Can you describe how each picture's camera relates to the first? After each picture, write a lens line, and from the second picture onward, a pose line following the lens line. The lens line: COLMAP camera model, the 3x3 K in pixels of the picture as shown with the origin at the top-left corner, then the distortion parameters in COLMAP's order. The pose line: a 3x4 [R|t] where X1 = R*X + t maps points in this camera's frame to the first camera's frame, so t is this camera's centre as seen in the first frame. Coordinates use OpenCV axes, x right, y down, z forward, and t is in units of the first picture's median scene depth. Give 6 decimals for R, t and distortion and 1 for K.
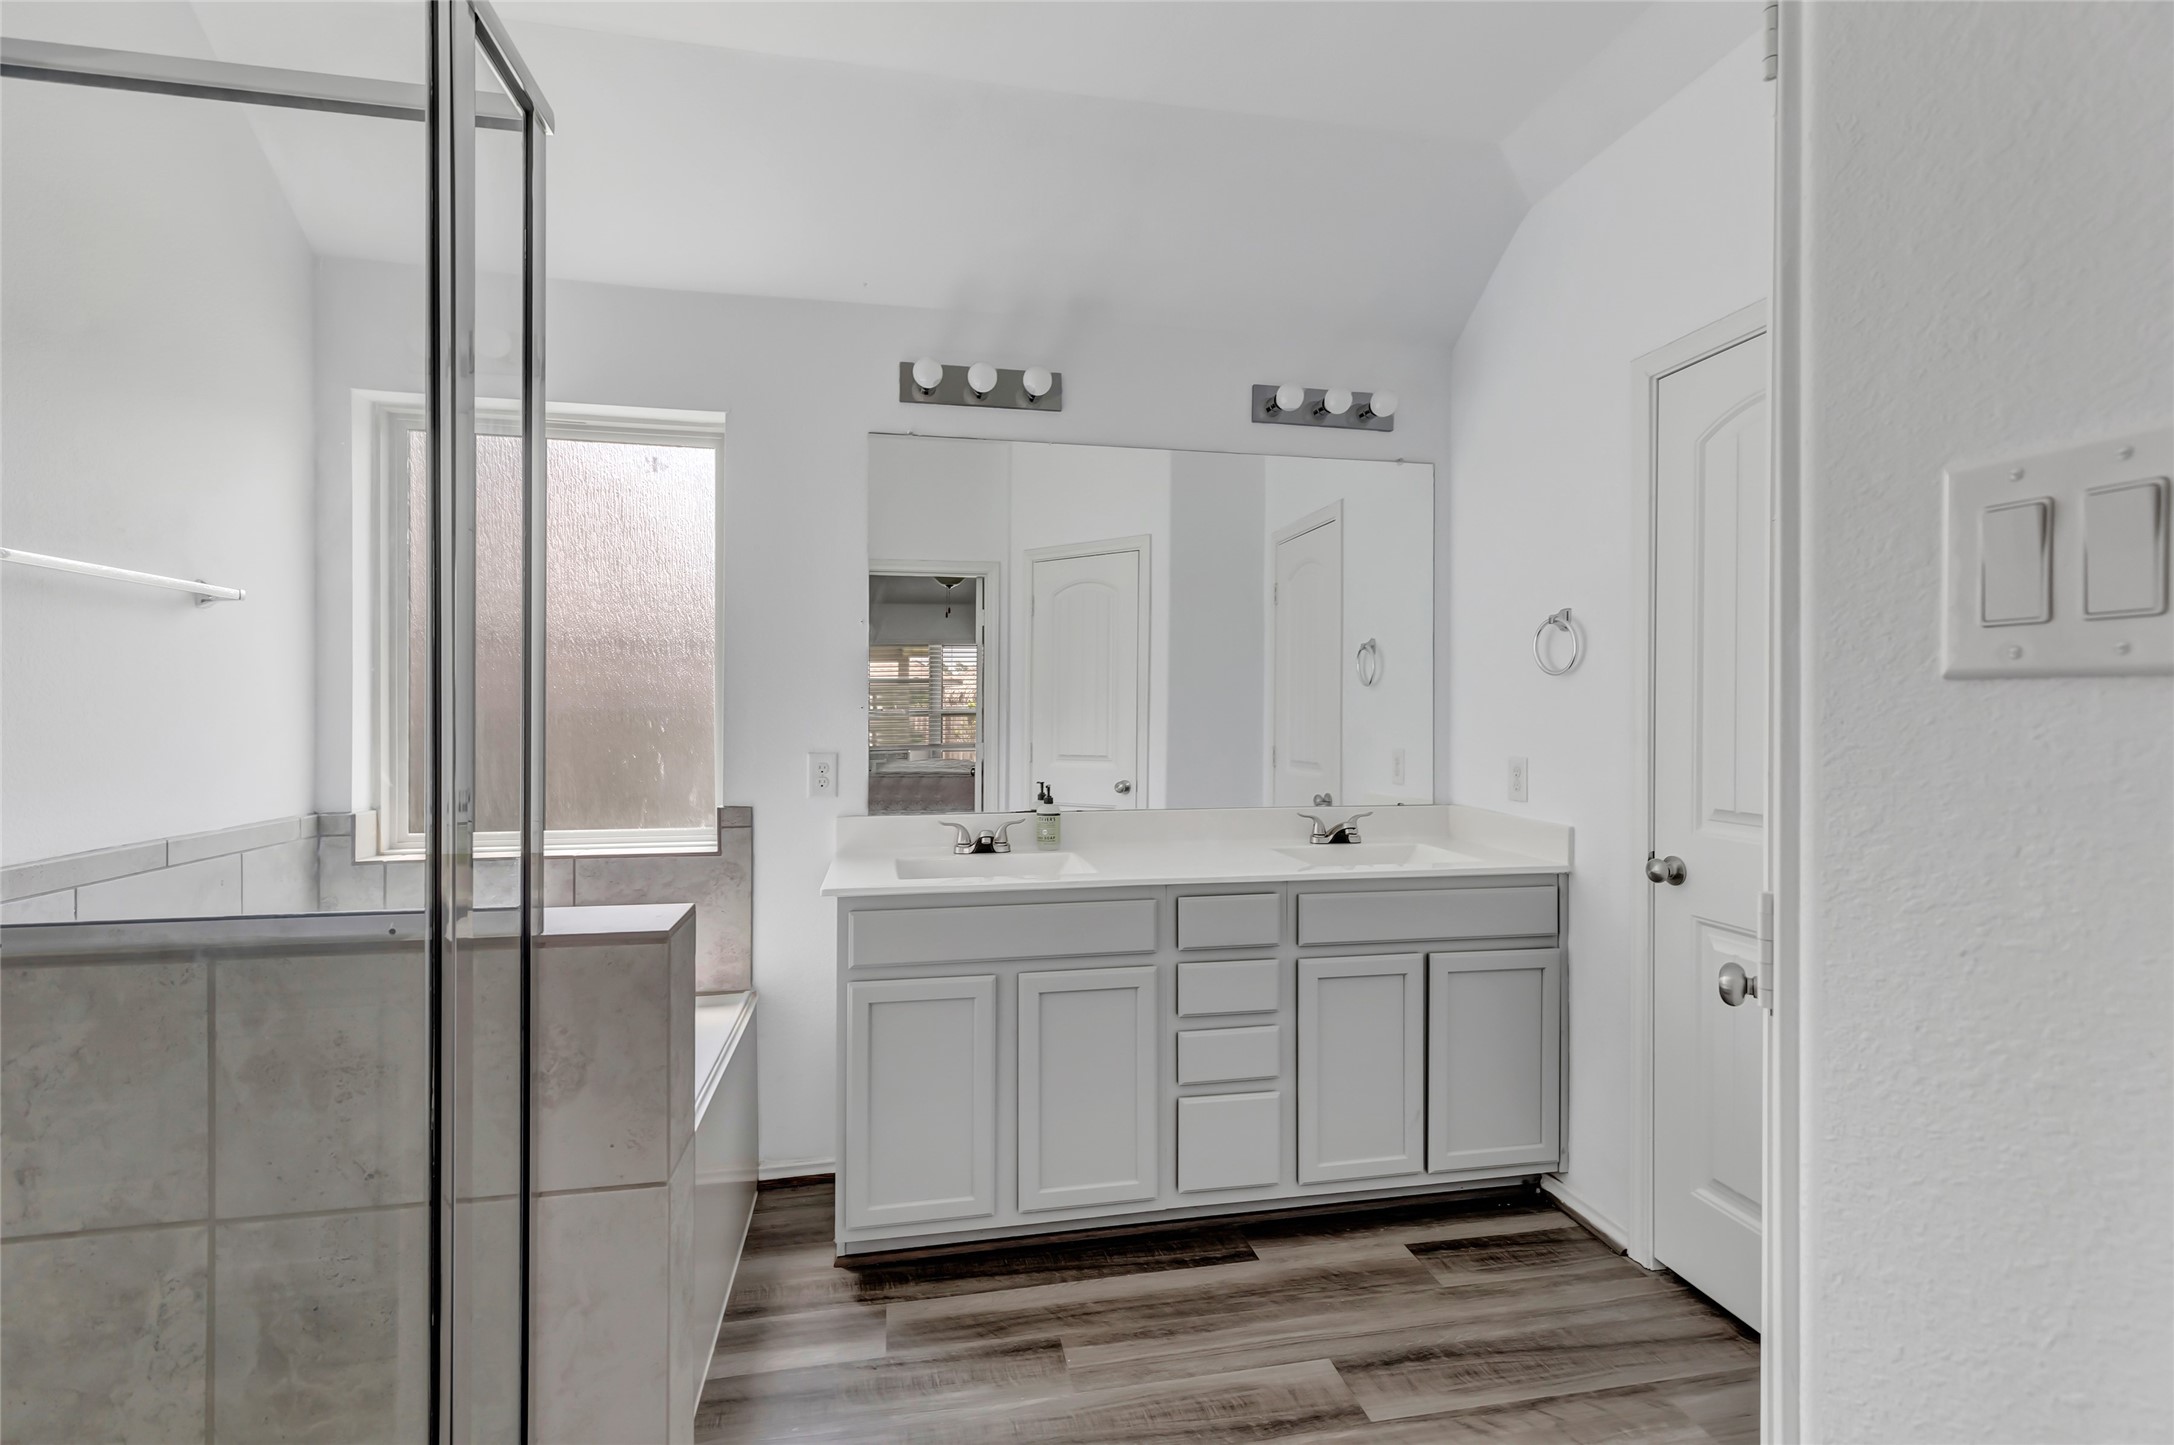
lens RADIAL K [[1002.8, 0, 1078.3], [0, 1002.8, 733.0], [0, 0, 1]] dist [0.001201, 0.000156]
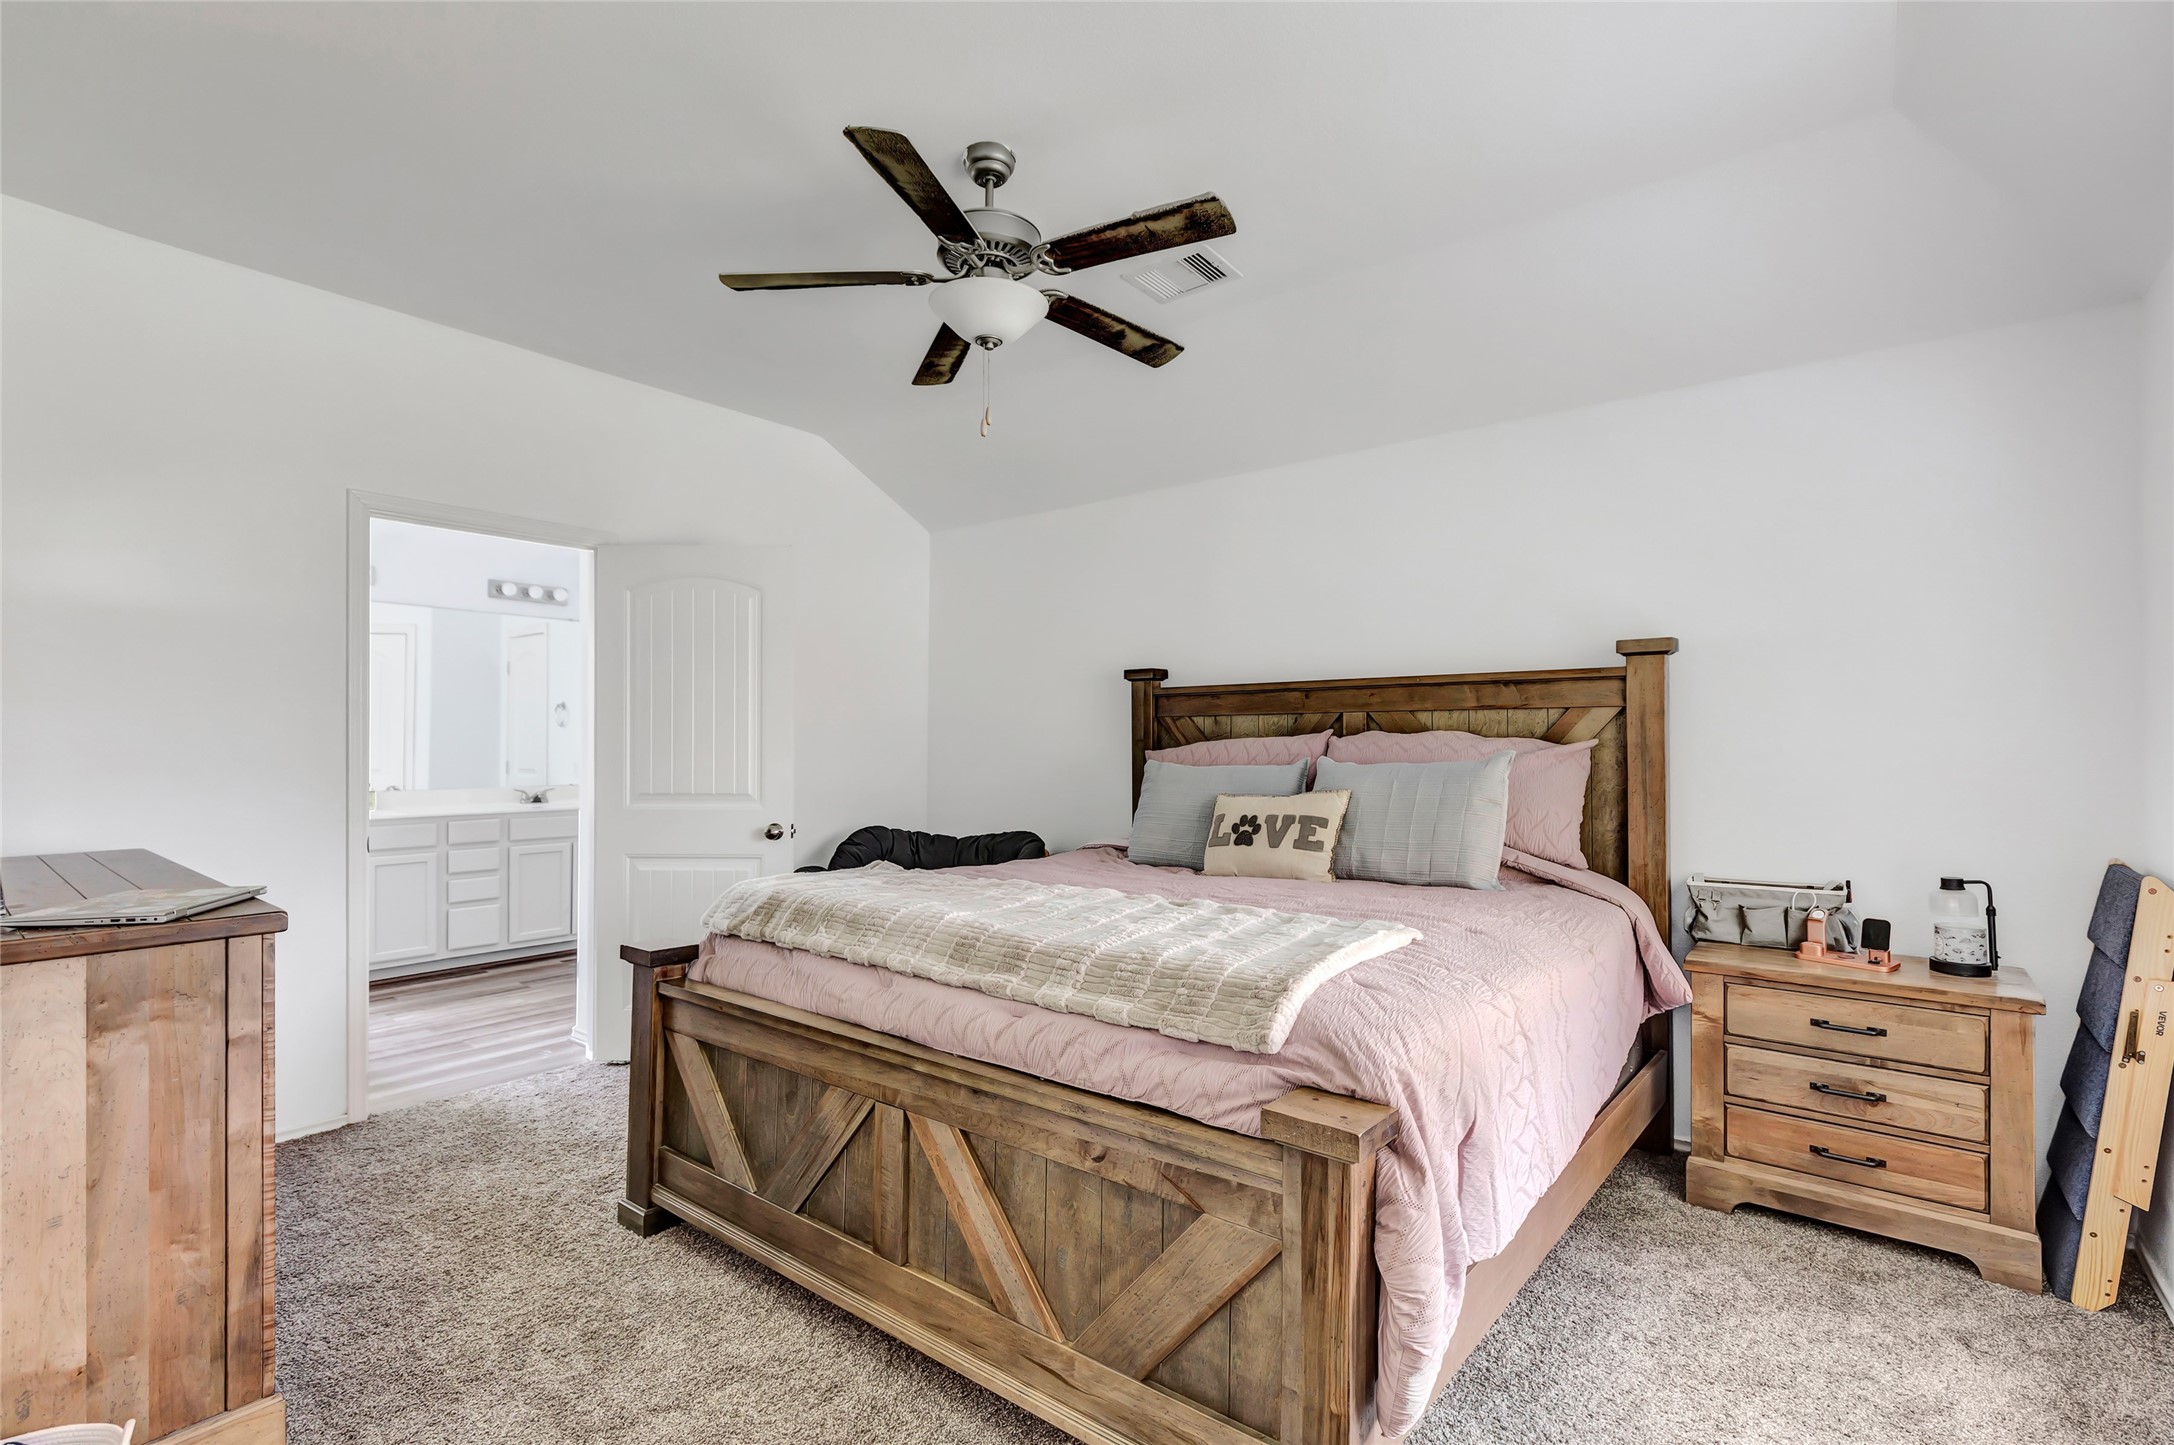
lens RADIAL K [[1002.8, 0, 1078.3], [0, 1002.8, 733.0], [0, 0, 1]] dist [0.001201, 0.000156]
pose [[0.778648, 0.001445, 0.627459, -0.172787], [0.017685, 0.999550, -0.024248, 0.035395], [-0.627211, 0.029977, 0.778272, -1.340238]]
